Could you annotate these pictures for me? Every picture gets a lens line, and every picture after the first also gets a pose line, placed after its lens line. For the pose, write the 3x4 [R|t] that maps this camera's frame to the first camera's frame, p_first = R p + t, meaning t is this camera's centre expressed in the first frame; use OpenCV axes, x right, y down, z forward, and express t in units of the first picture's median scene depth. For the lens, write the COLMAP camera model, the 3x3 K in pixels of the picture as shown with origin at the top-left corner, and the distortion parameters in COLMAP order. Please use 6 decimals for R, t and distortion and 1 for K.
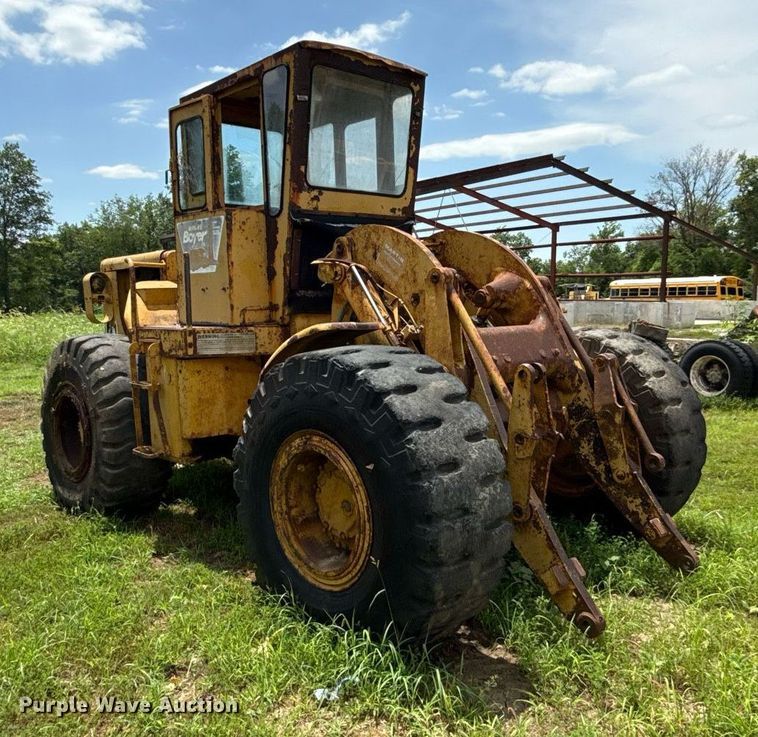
lens RADIAL K [[716.3, 0, 369.8], [0, 716.3, 383.5], [0, 0, 1]] dist [0.006188, -0.020421]
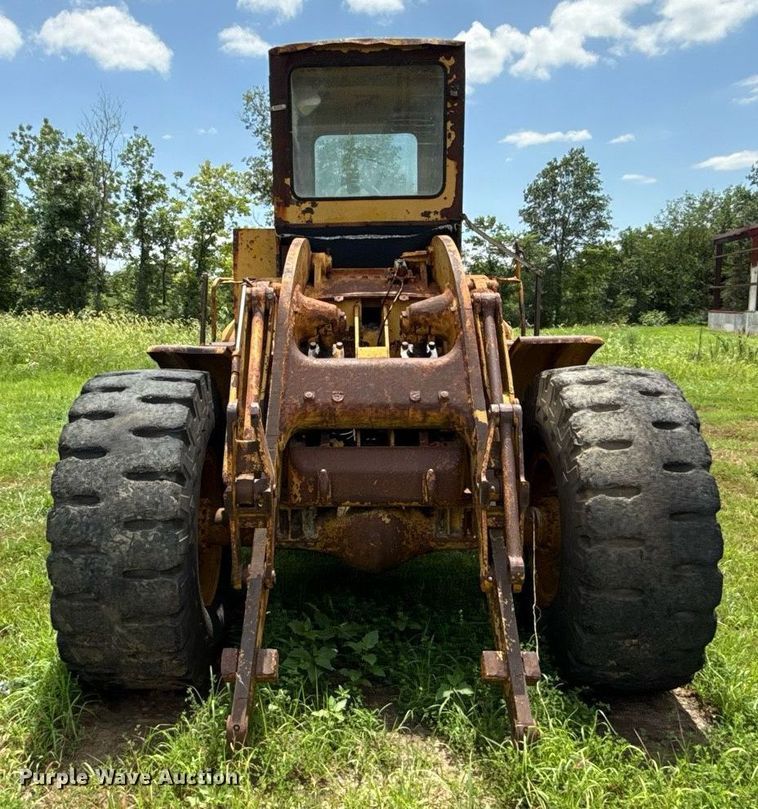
lens RADIAL K [[785.3, 0, 318.6], [0, 785.3, 400.9], [0, 0, 1]] dist [-0.001055, 0.003939]
pose [[0.707463, 0.088712, -0.701160, 0.713749], [-0.089773, 0.995335, 0.035352, -0.053932], [0.701025, 0.037935, 0.712127, 0.314425]]
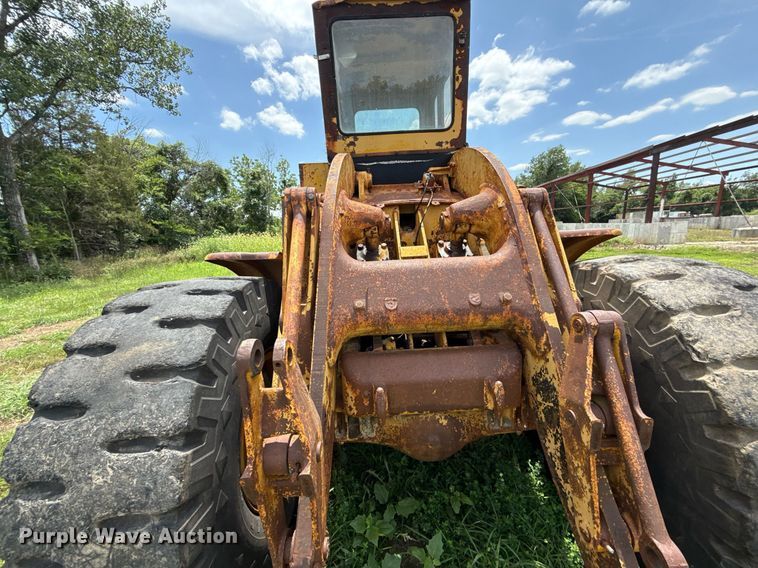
lens RADIAL K [[297.6, 0, 379.0], [0, 297.6, 284.0], [0, 0, 1]] dist [0.000752, -0.000013]
pose [[0.748517, 0.100677, -0.655428, 0.341106], [-0.046472, 0.993942, 0.099602, -0.077067], [0.661485, -0.044094, 0.748661, 0.680254]]
